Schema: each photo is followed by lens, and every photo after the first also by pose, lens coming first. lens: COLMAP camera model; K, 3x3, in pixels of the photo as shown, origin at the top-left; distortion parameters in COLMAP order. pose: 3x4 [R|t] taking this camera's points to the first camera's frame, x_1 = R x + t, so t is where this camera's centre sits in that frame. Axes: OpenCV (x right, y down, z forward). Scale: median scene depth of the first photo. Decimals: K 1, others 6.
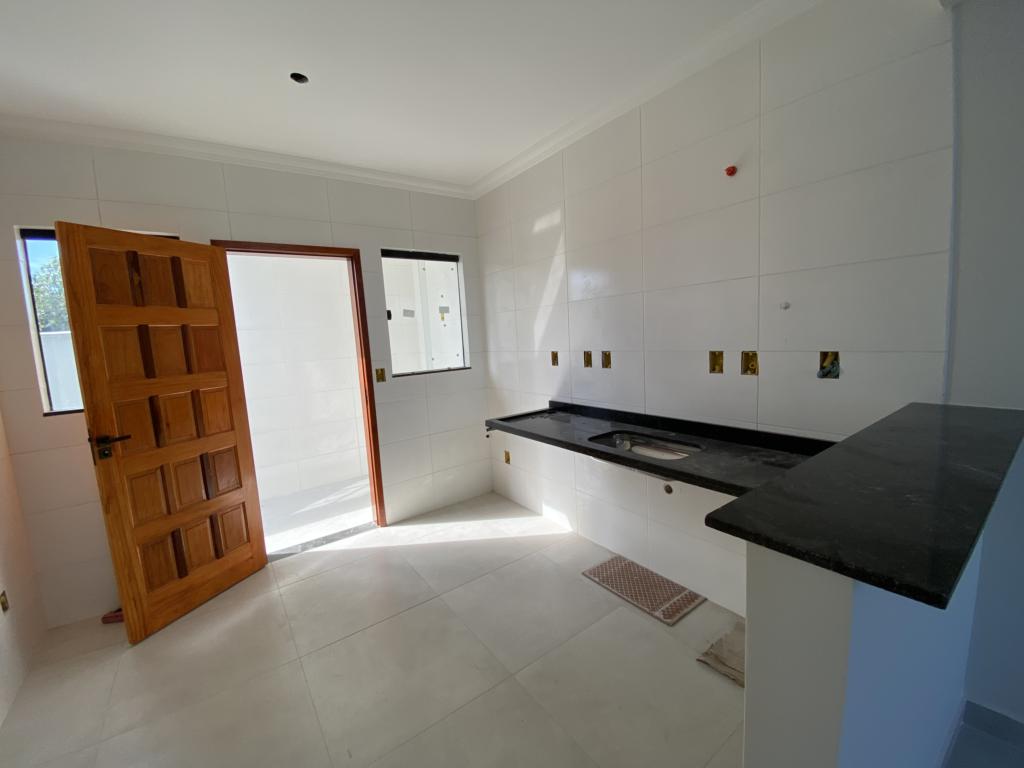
lens RADIAL K [[416.9, 0, 514.4], [0, 416.9, 383.2], [0, 0, 1]] dist [0.053517, -0.037384]
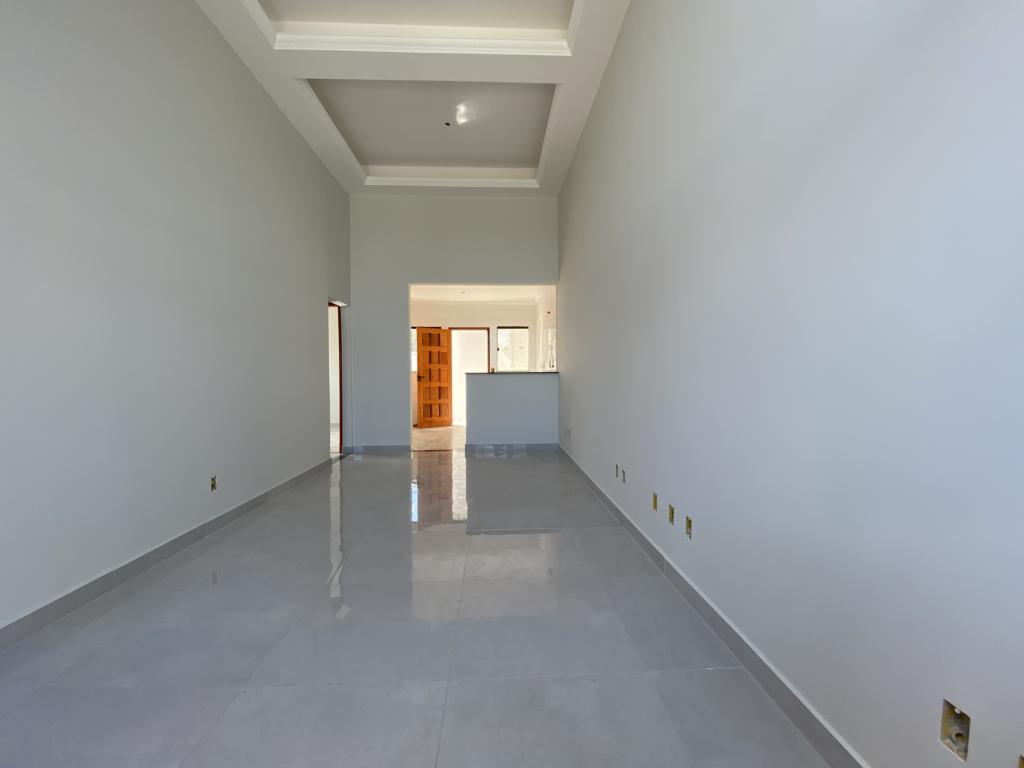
lens RADIAL K [[416.9, 0, 514.4], [0, 416.9, 383.2], [0, 0, 1]] dist [0.053517, -0.037384]
pose [[0.837673, 0.066137, -0.542153, 1.552930], [-0.107940, 0.993110, -0.045628, 0.209112], [0.535400, 0.096741, 0.839040, -1.477877]]
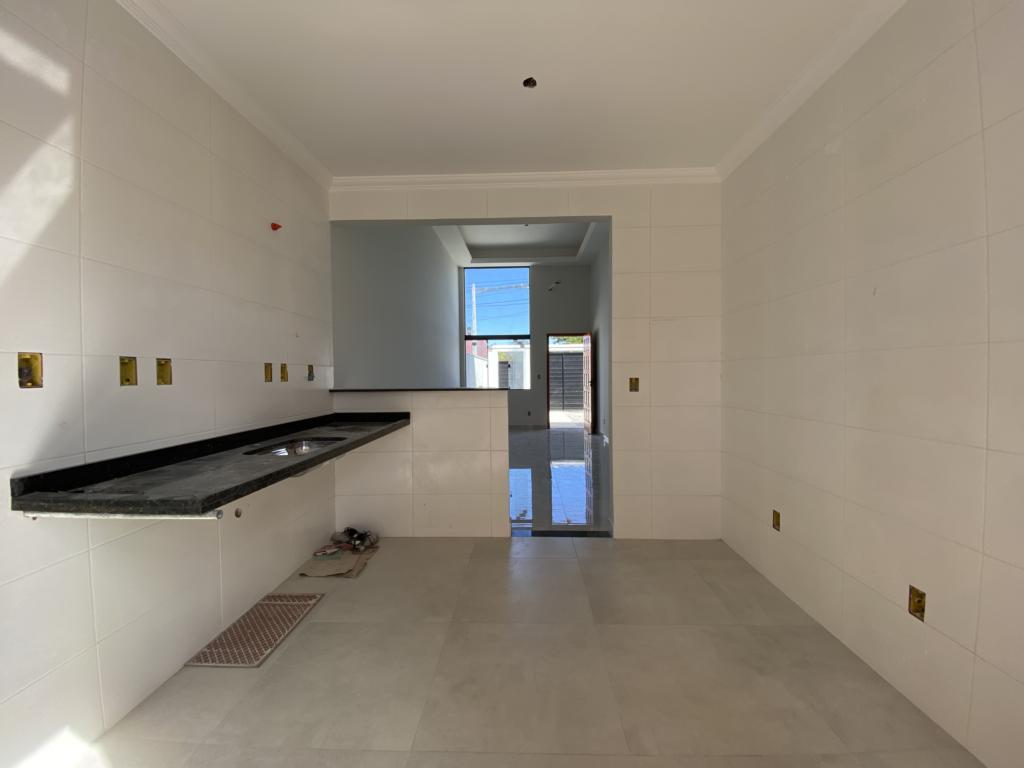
lens RADIAL K [[416.9, 0, 514.4], [0, 416.9, 383.2], [0, 0, 1]] dist [0.053517, -0.037384]
pose [[-0.787888, 0.052391, 0.613586, -0.600415], [0.129458, 0.988201, 0.081855, -0.020703], [-0.602057, 0.143926, -0.785374, 1.152886]]
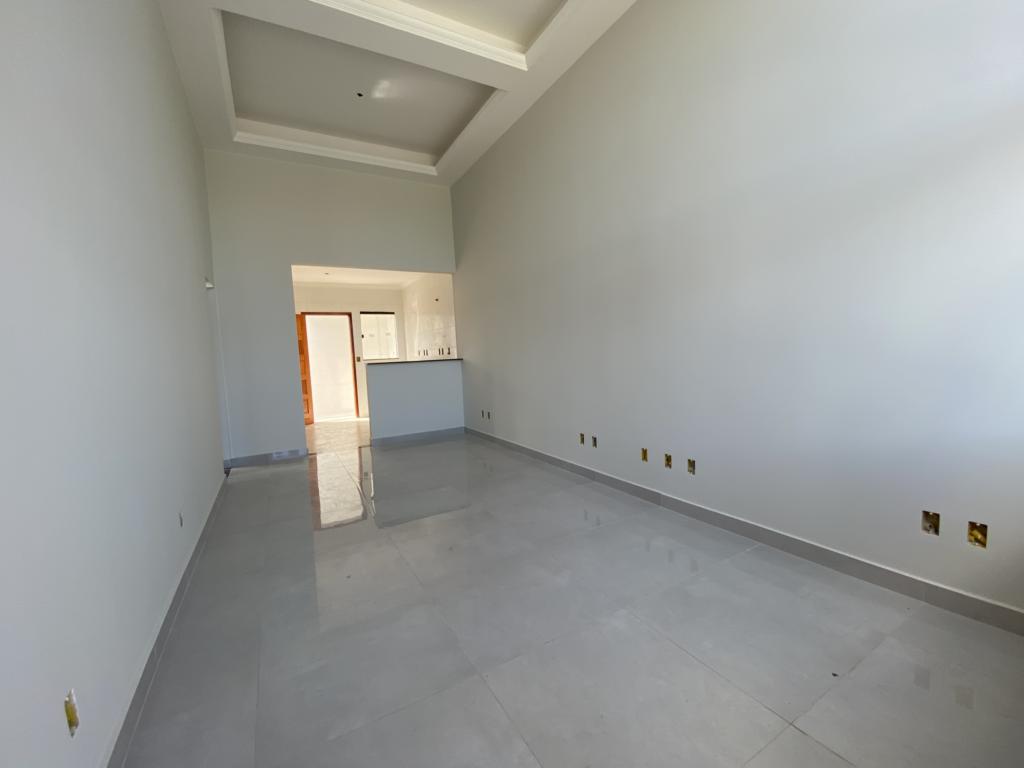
lens RADIAL K [[416.7, 0, 515.4], [0, 416.7, 391.5], [0, 0, 1]] dist [-0.000814, -0.000093]
pose [[0.992386, 0.030731, -0.119272, 1.146237], [-0.033532, 0.999205, -0.021551, 0.243239], [0.118515, 0.025386, 0.992628, -1.728226]]
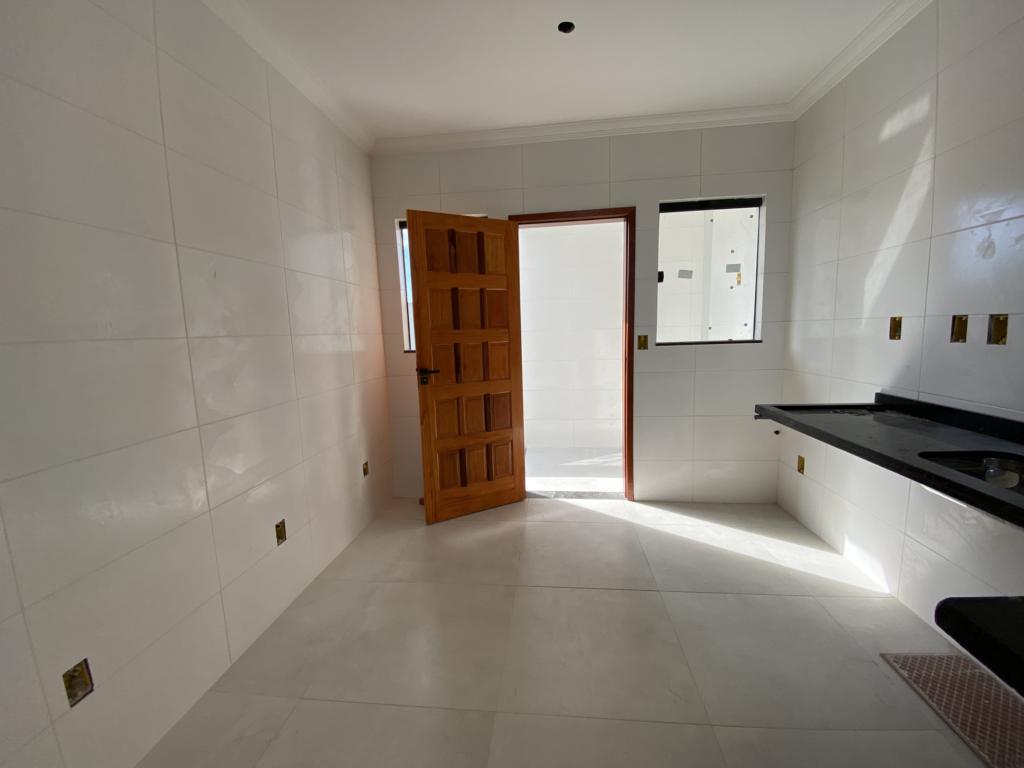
lens RADIAL K [[416.9, 0, 514.4], [0, 416.9, 383.2], [0, 0, 1]] dist [0.053517, -0.037384]
pose [[0.746333, 0.116960, -0.655216, 0.107533], [-0.091011, 0.993126, 0.073612, 0.033891], [0.659321, 0.004692, 0.751847, 0.125517]]
